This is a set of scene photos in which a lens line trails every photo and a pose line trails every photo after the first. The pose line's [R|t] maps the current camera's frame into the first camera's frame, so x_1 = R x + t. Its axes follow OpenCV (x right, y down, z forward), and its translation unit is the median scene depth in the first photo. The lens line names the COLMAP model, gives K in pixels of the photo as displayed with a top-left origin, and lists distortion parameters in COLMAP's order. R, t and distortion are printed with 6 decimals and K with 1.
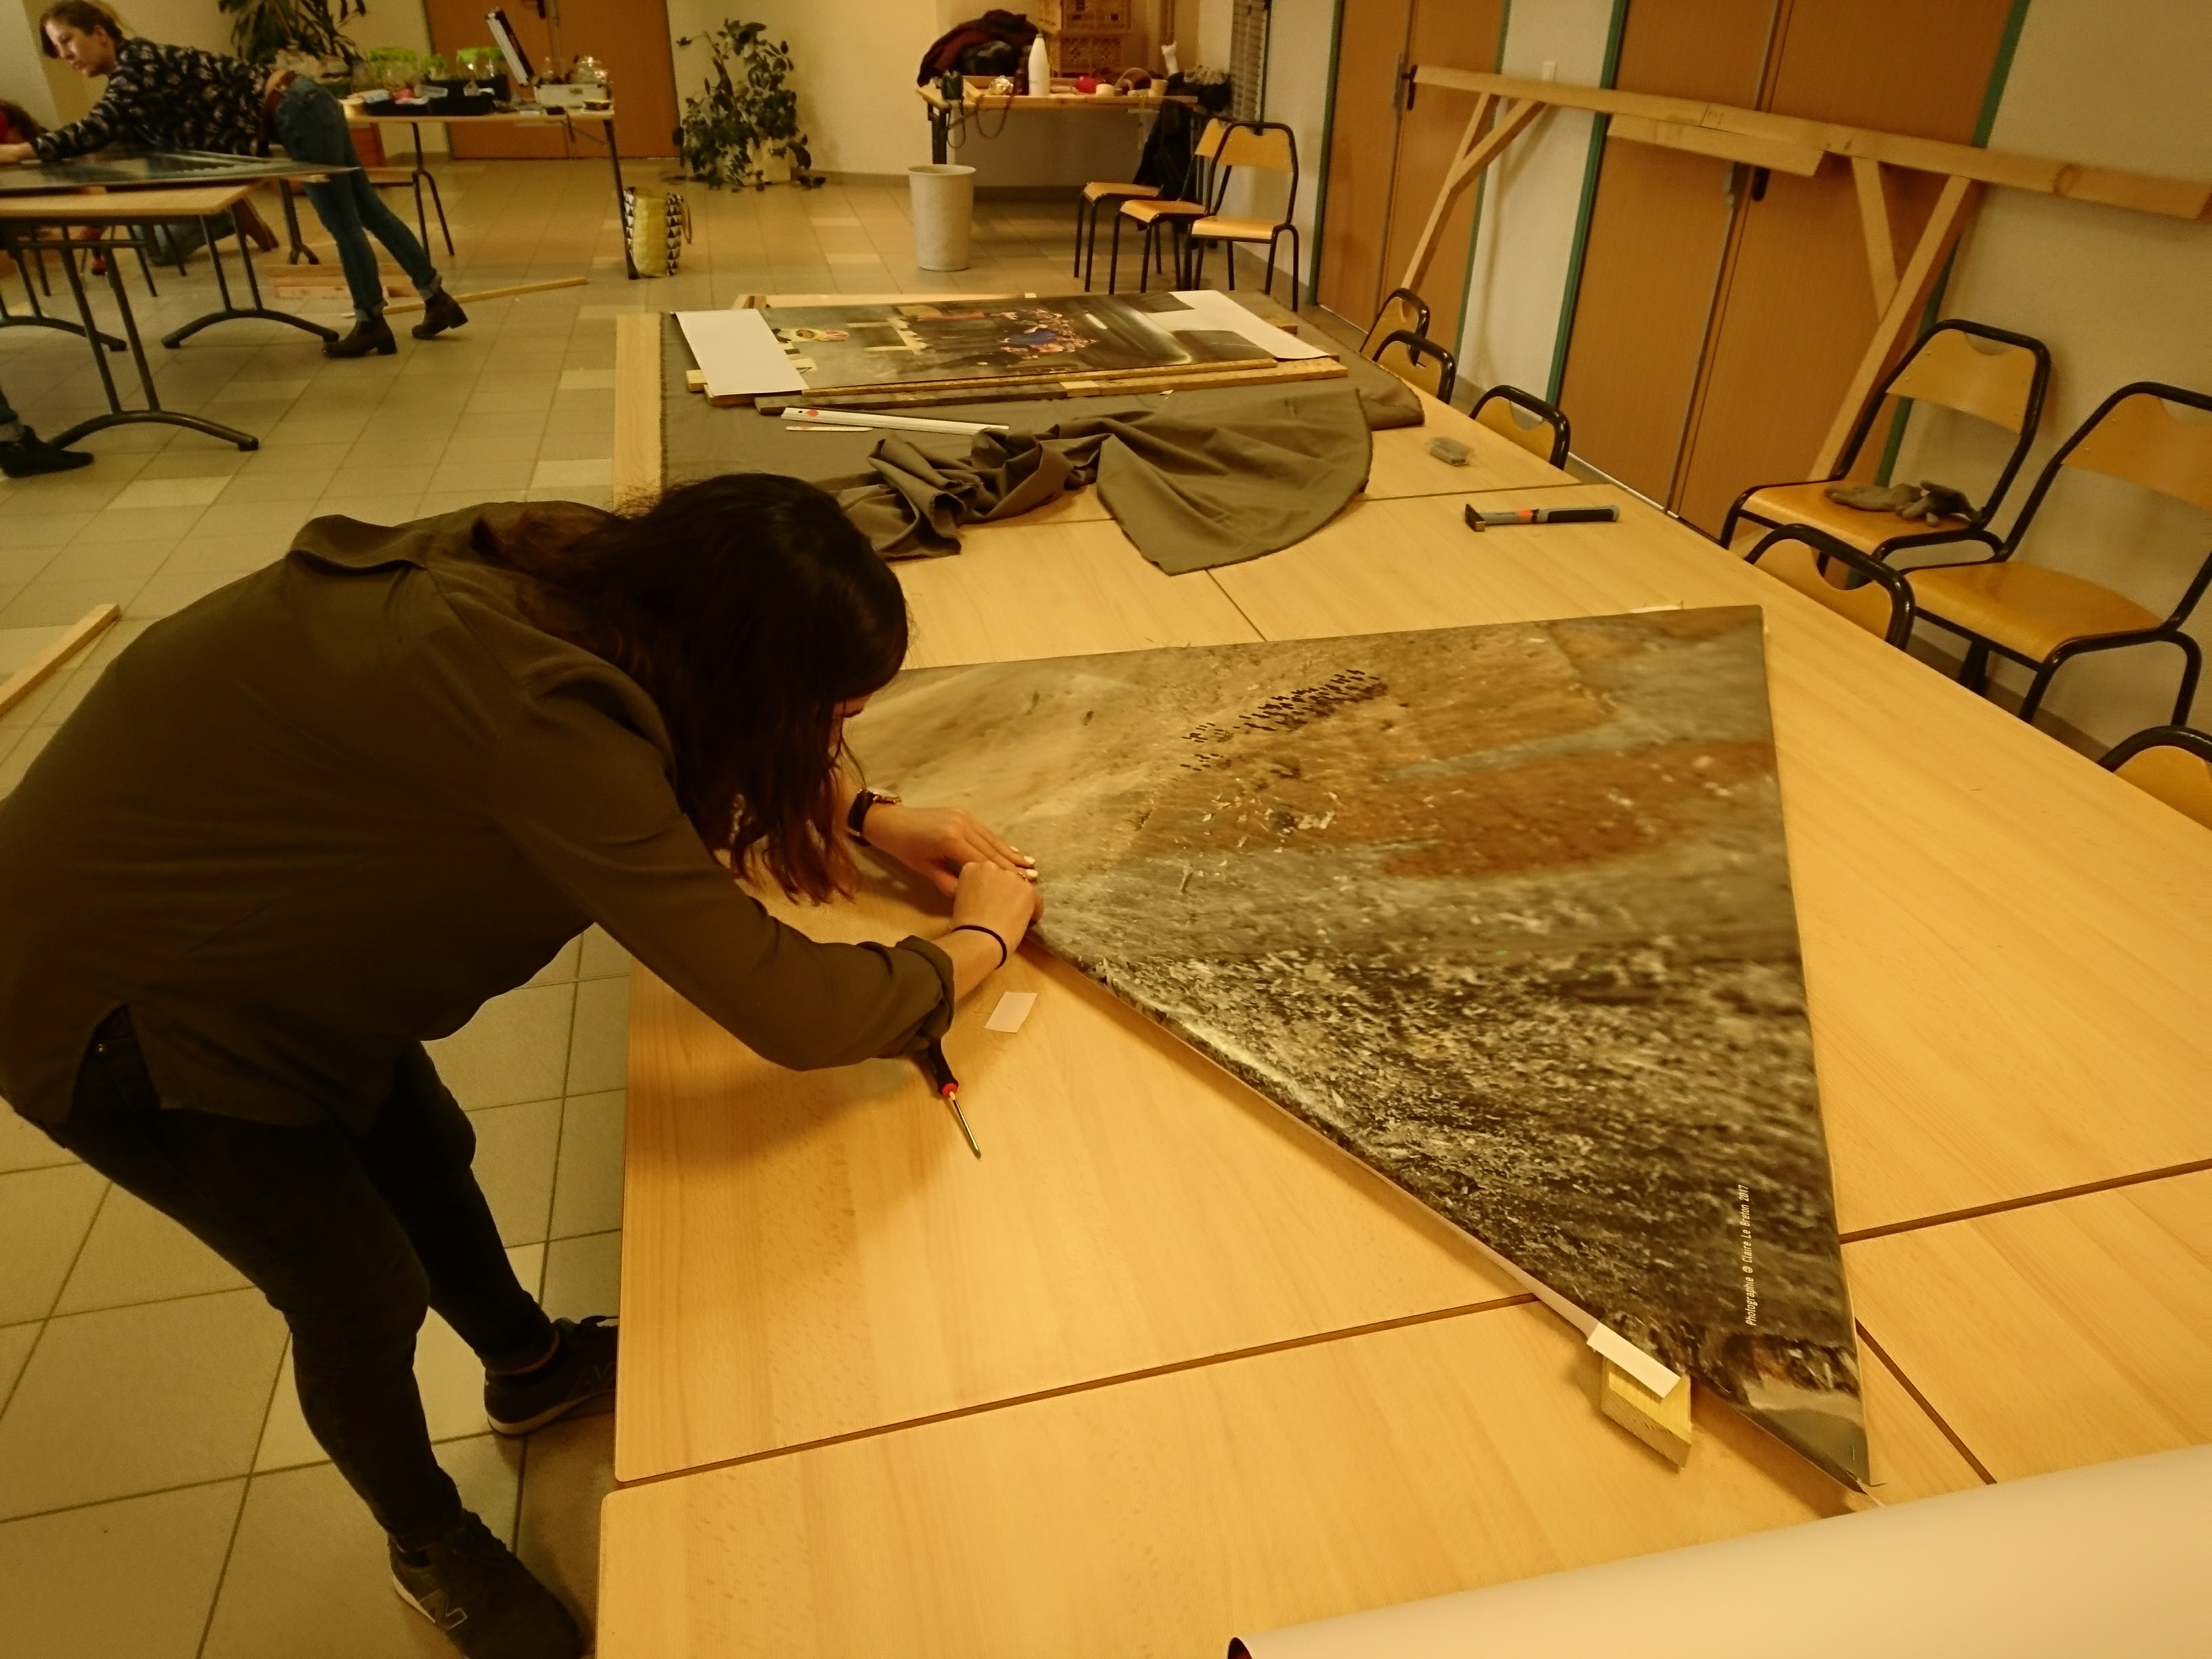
lens RADIAL K [[1447.2, 0, 1075.4], [0, 1447.2, 820.1], [0, 0, 1]] dist [0.115429, -0.129712]
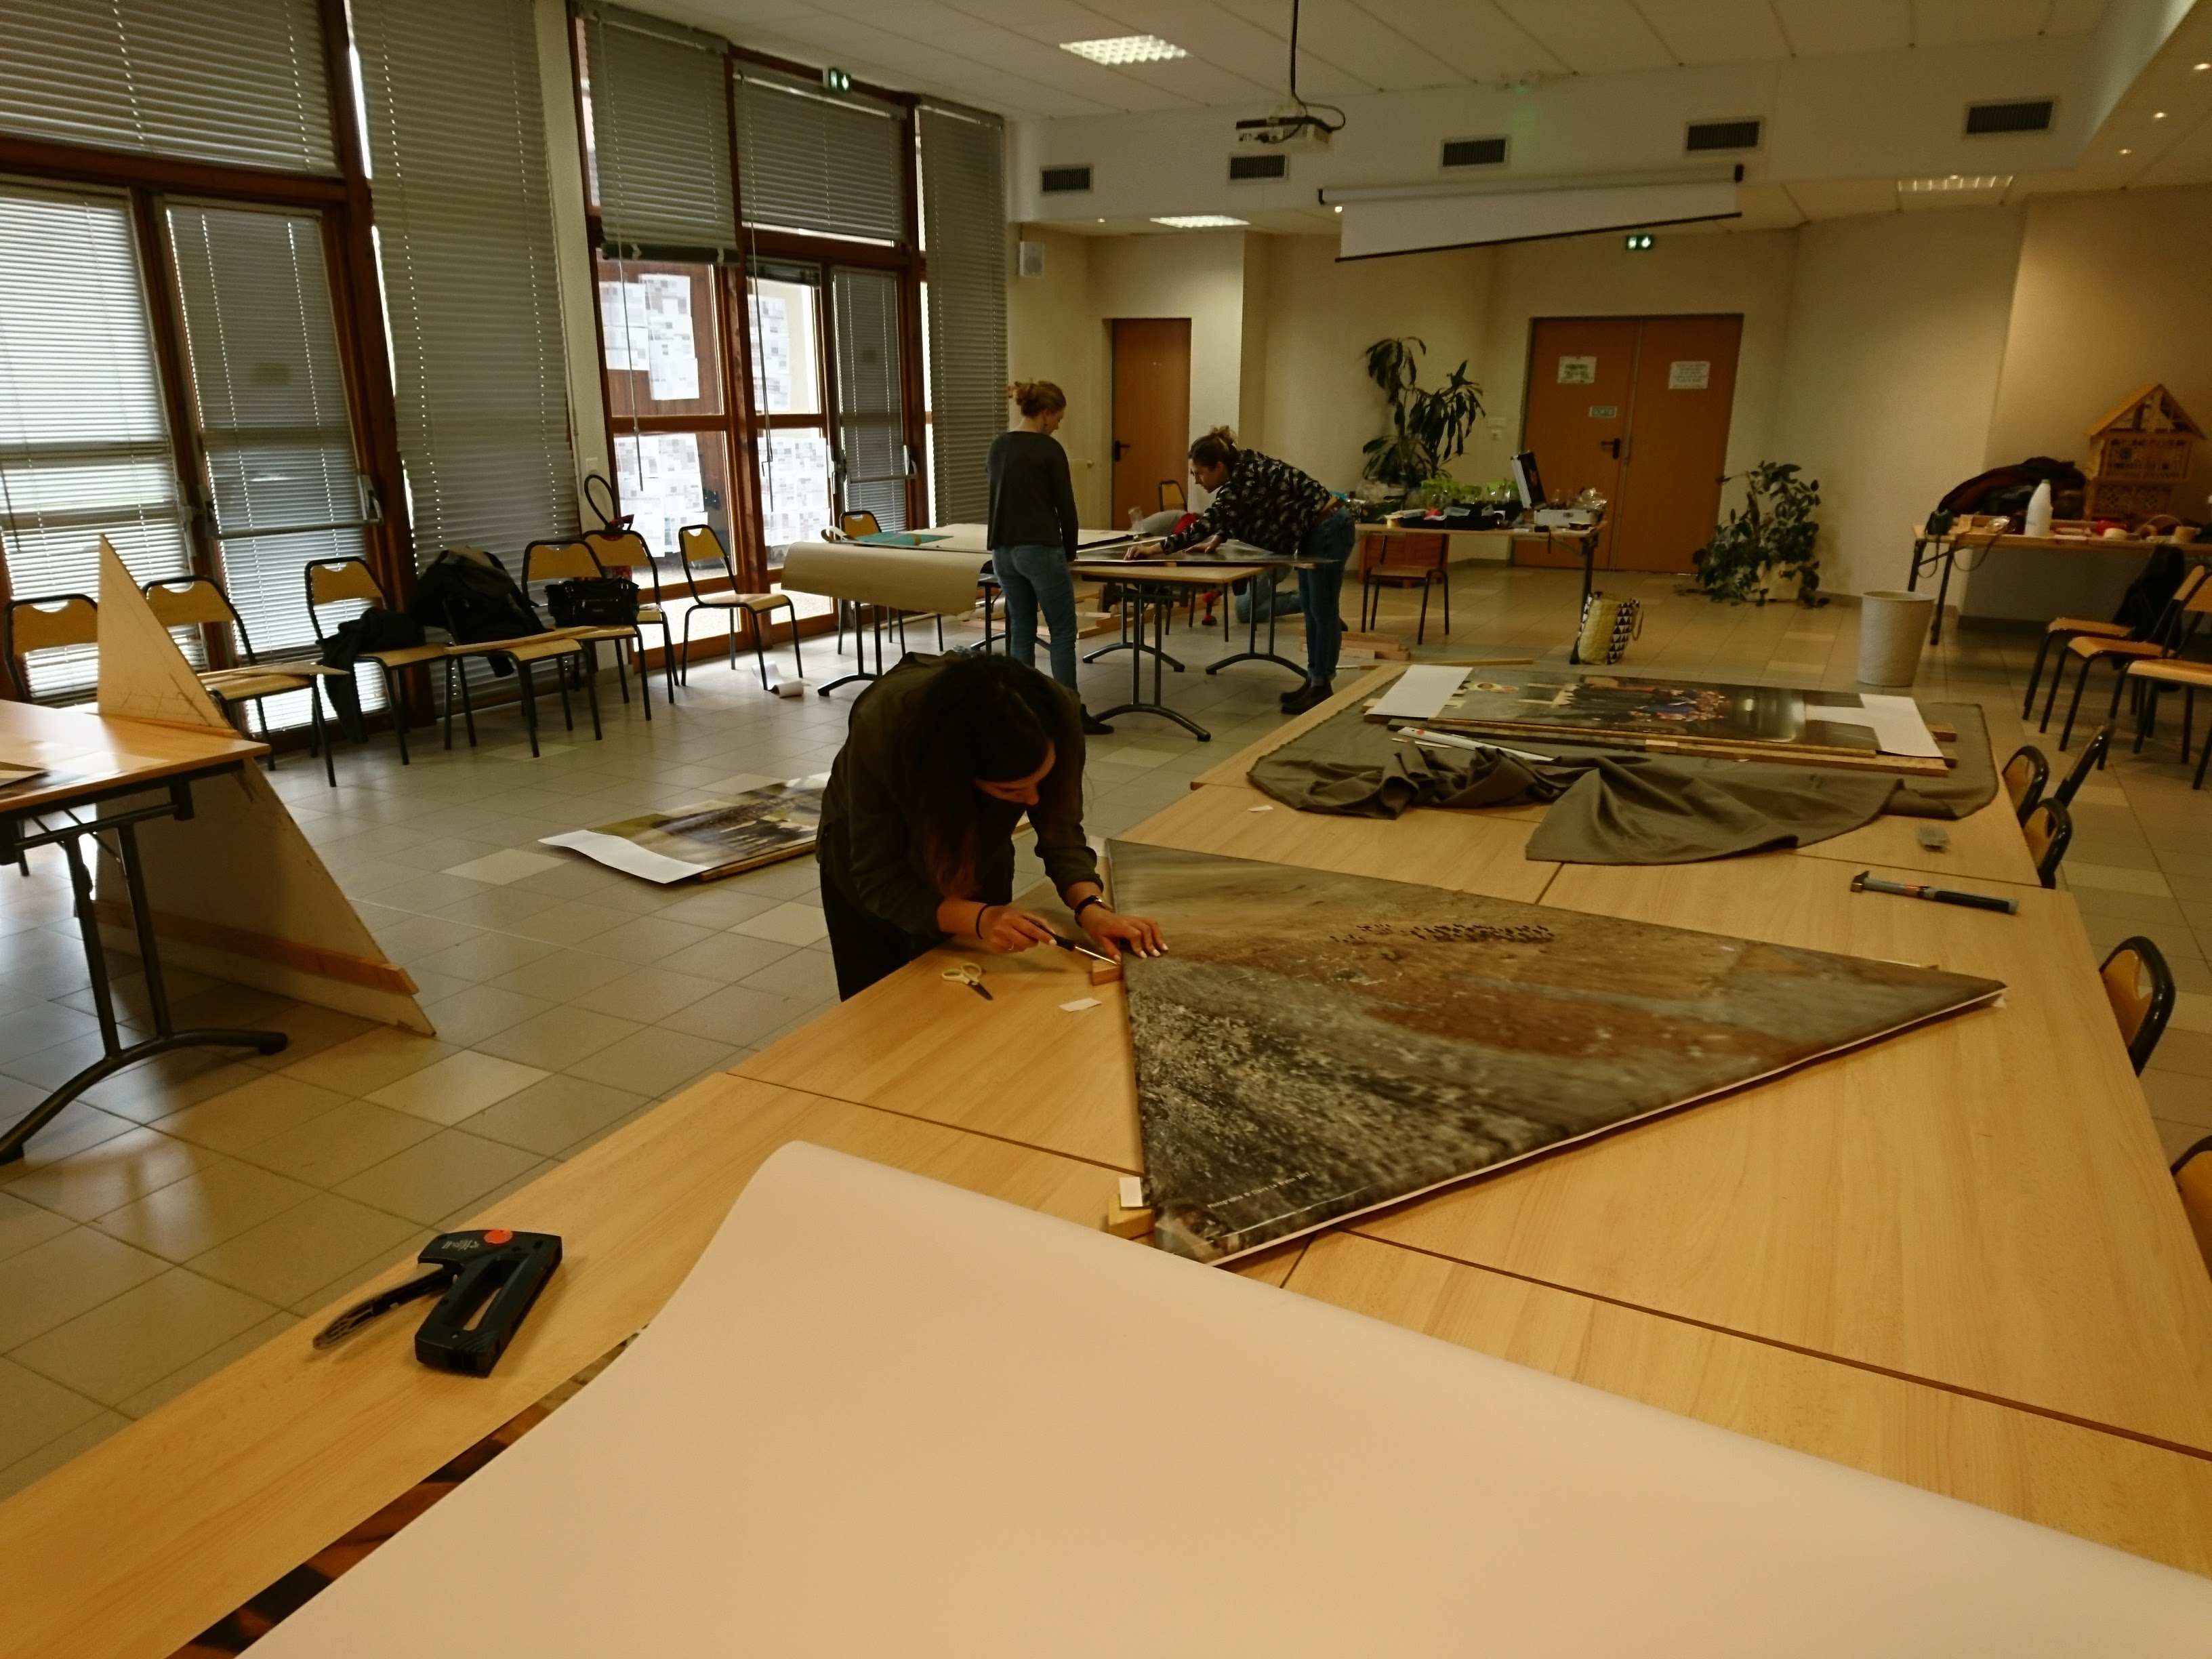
lens RADIAL K [[1447.2, 0, 1075.4], [0, 1447.2, 820.1], [0, 0, 1]] dist [0.115429, -0.129712]
pose [[0.751789, 0.177306, -0.635119, 0.471151], [-0.331751, 0.934097, -0.131921, 0.076907], [0.569872, 0.309878, 0.761066, -0.149884]]
